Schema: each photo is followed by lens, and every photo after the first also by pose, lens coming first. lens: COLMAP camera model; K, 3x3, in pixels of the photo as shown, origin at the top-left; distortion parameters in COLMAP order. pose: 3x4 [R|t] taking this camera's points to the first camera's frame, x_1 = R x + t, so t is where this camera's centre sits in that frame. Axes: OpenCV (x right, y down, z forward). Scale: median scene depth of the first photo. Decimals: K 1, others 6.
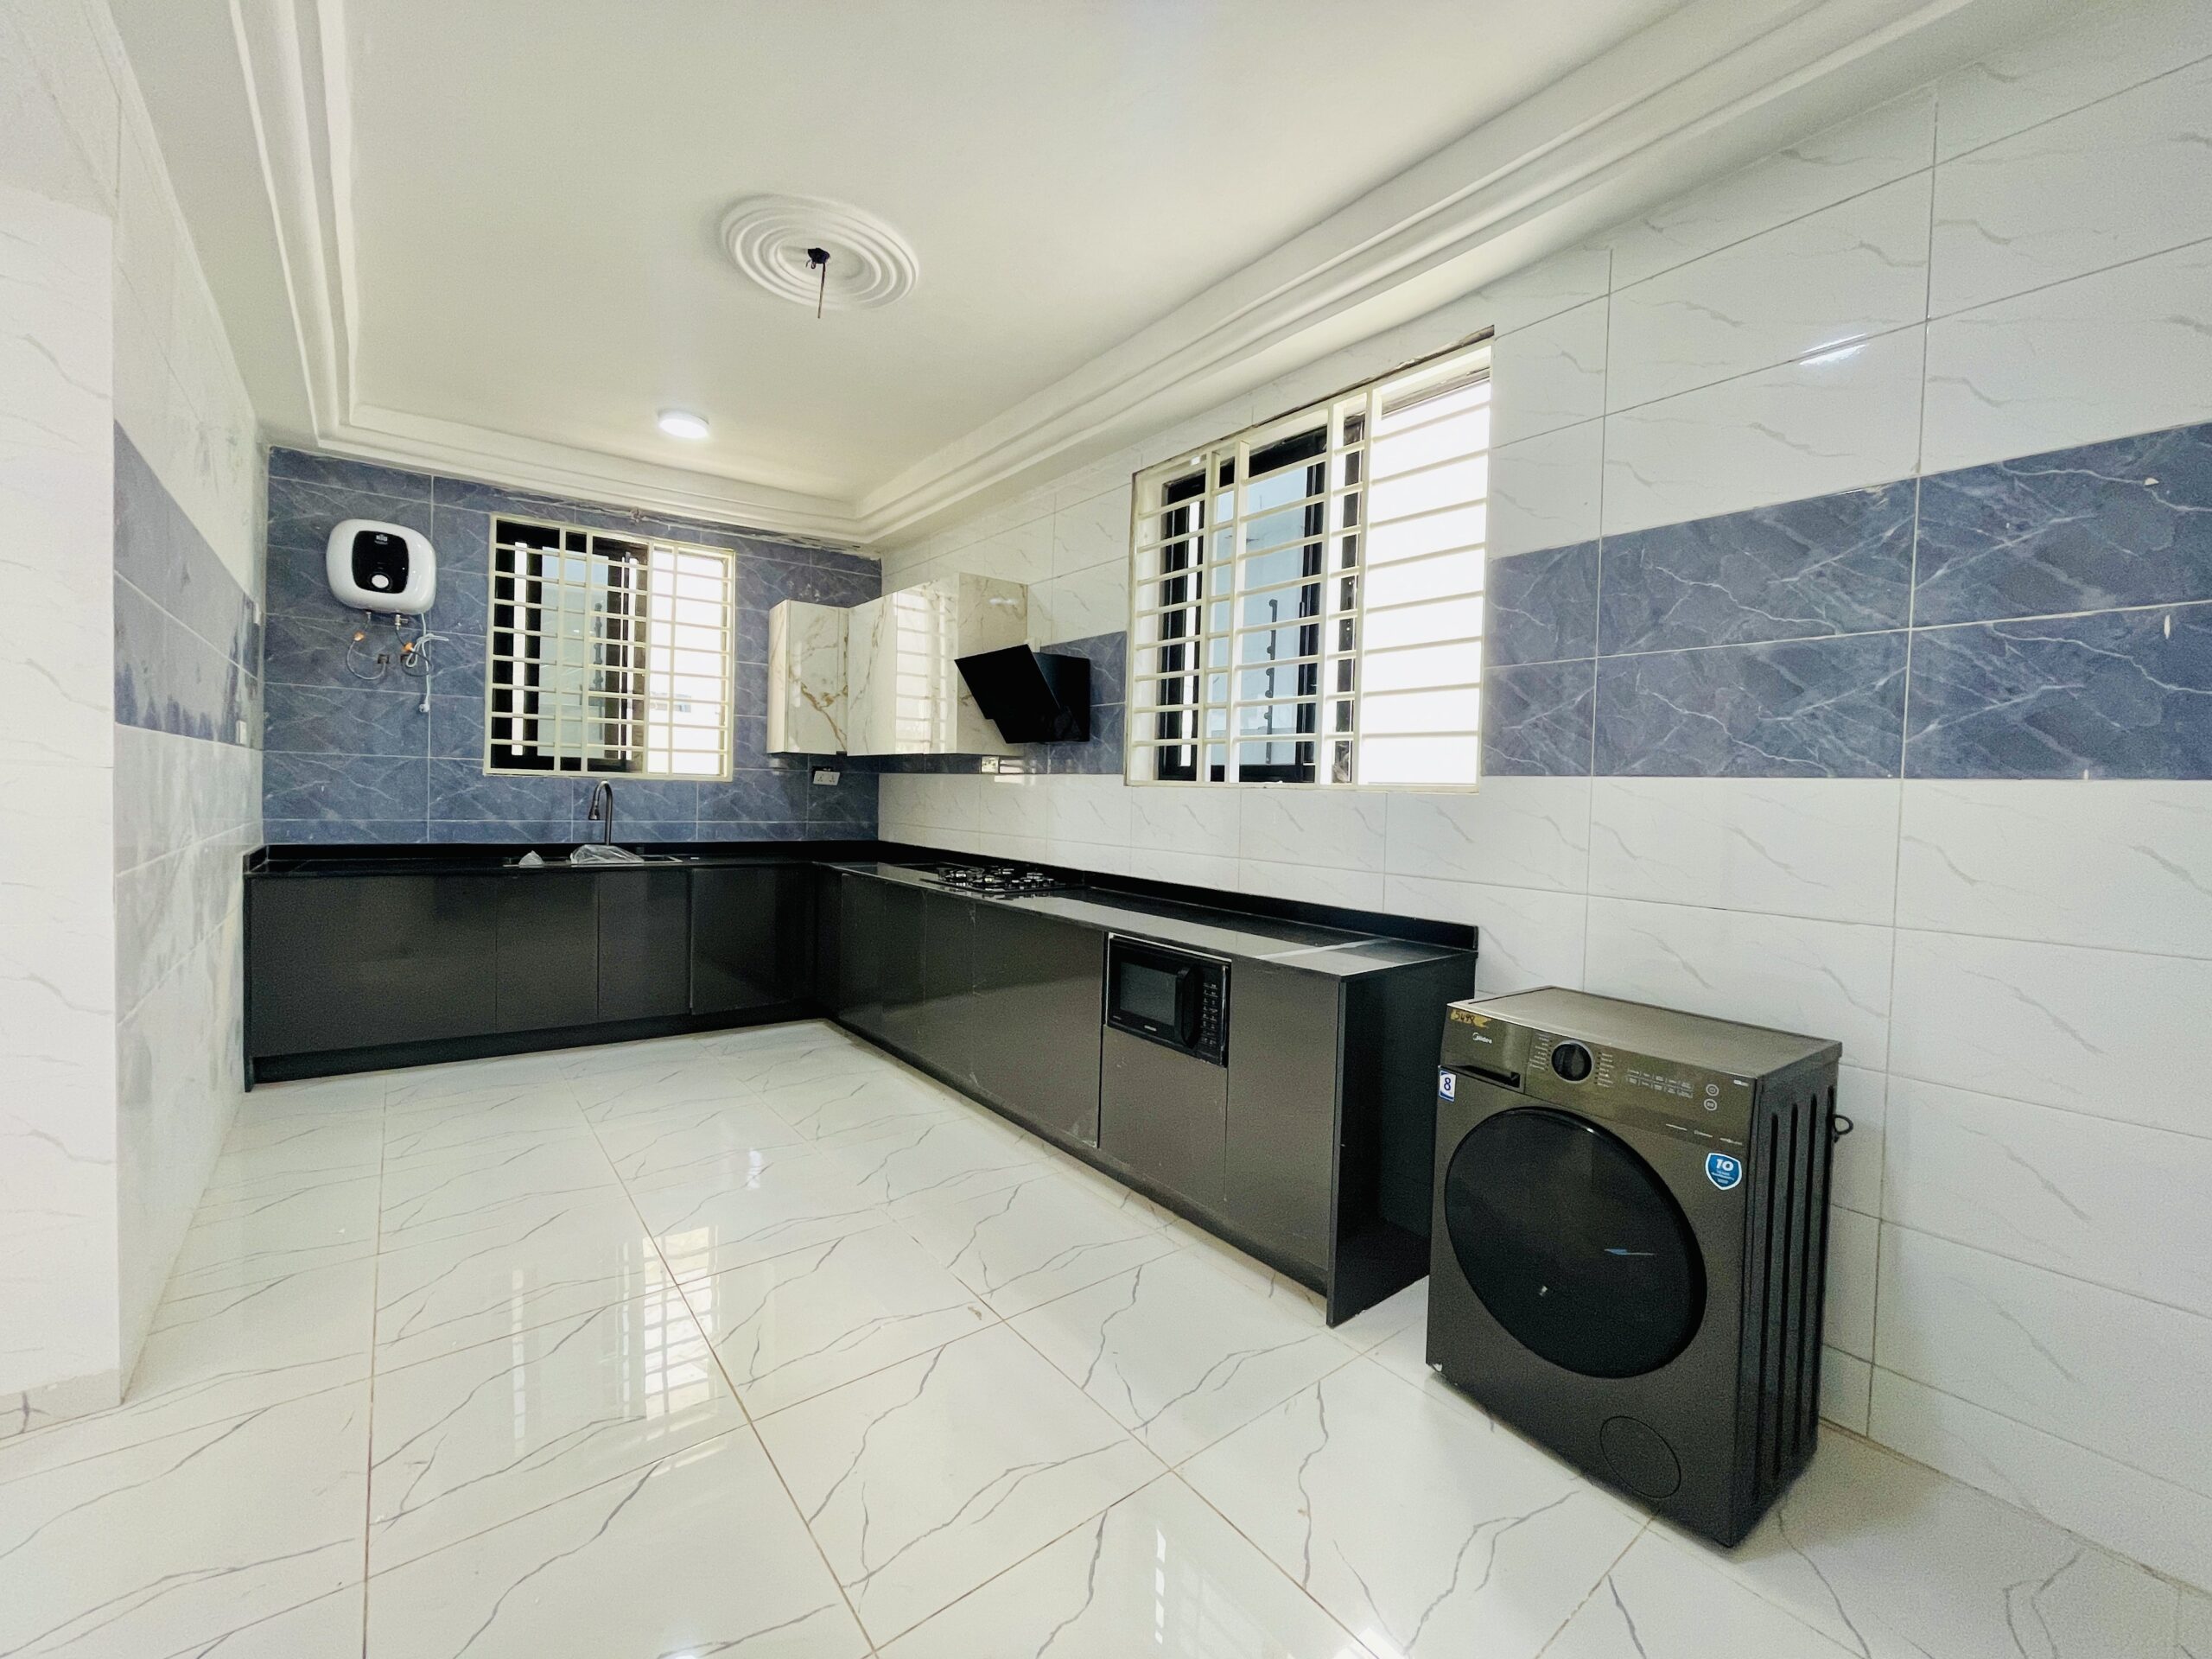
lens RADIAL K [[902.2, 0, 1097.6], [0, 902.2, 816.8], [0, 0, 1]] dist [-0.000312, -0.000033]
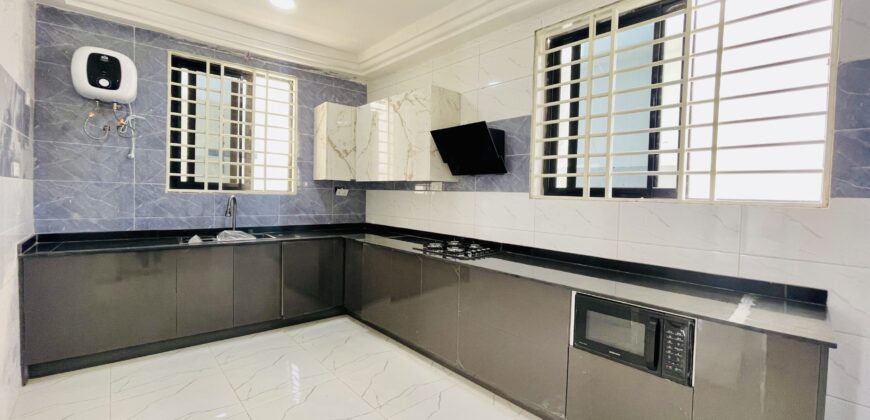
lens RADIAL K [[354.0, 0, 431.3], [0, 354.0, 205.6], [0, 0, 1]] dist [-0.000191, -0.000212]
pose [[0.997337, -0.005914, 0.072687, -0.205180], [0.005376, 0.999957, 0.007589, -0.023882], [-0.072729, -0.007178, 0.997326, 0.255967]]
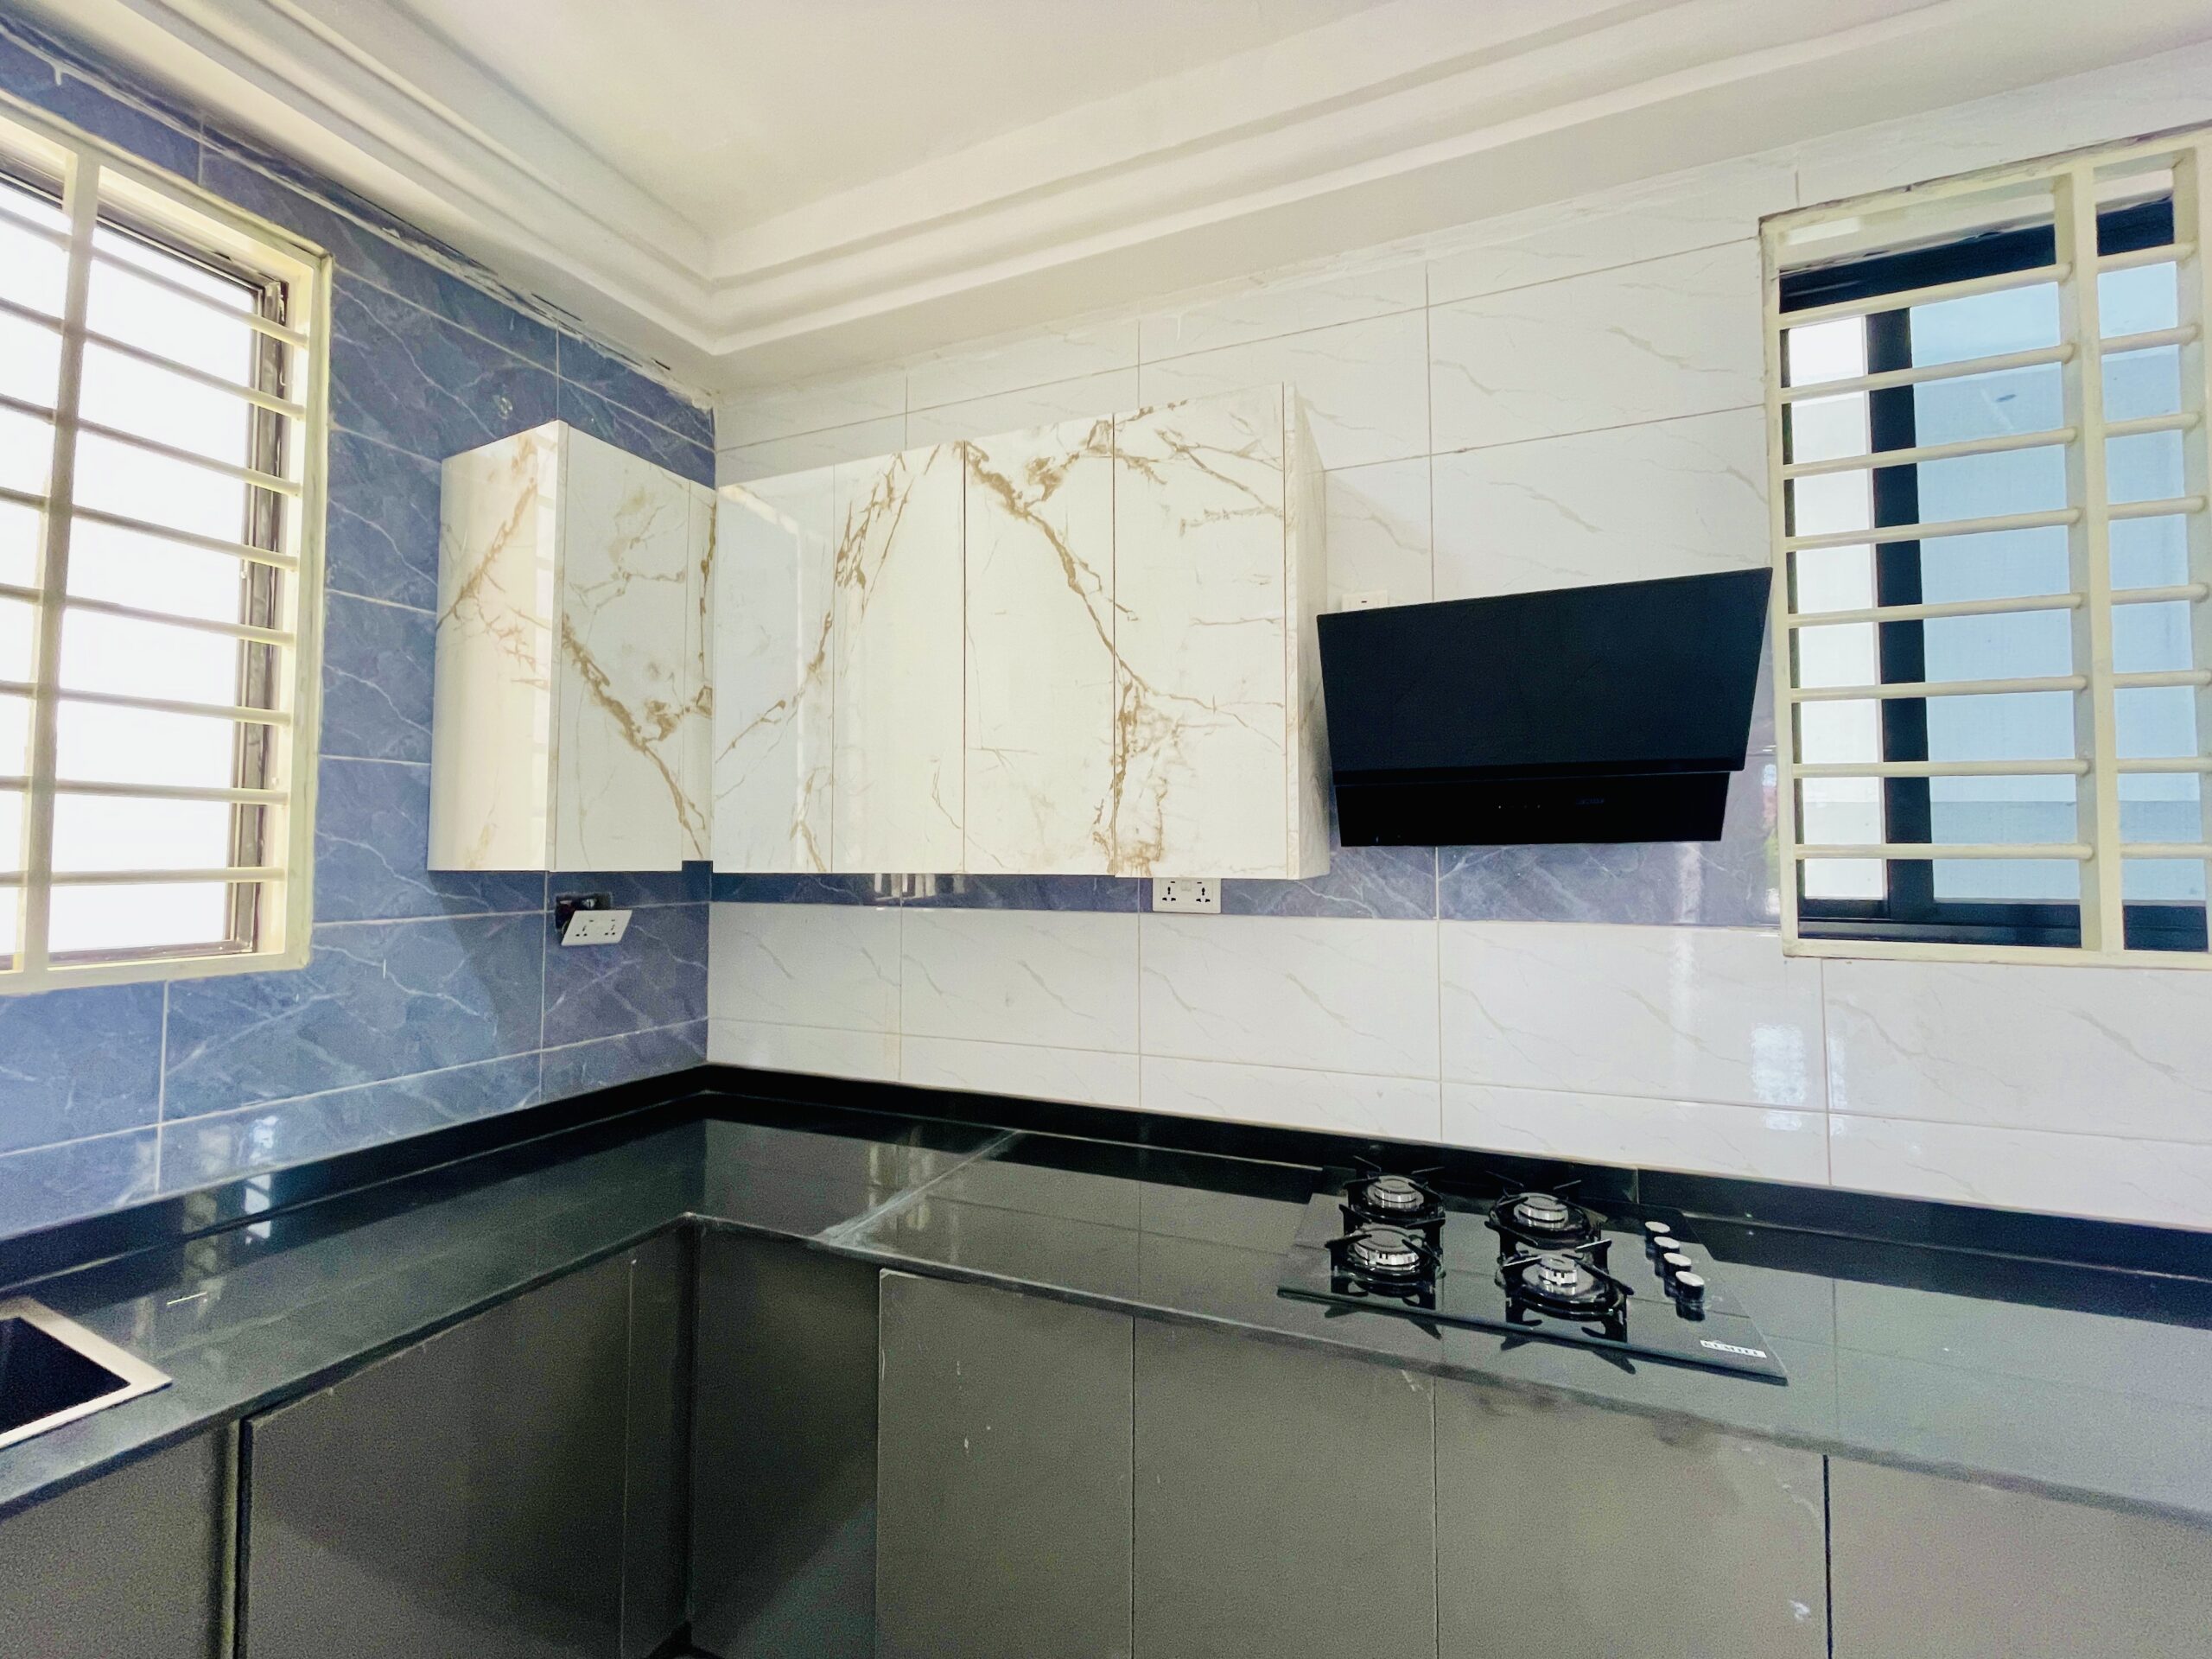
lens RADIAL K [[902.2, 0, 1096.8], [0, 902.2, 818.8], [0, 0, 1]] dist [-0.000312, -0.000033]
pose [[0.865297, -0.004044, 0.501244, -0.396745], [0.036842, 0.997776, -0.055550, -0.076780], [-0.499904, 0.066534, 0.863521, 0.722238]]
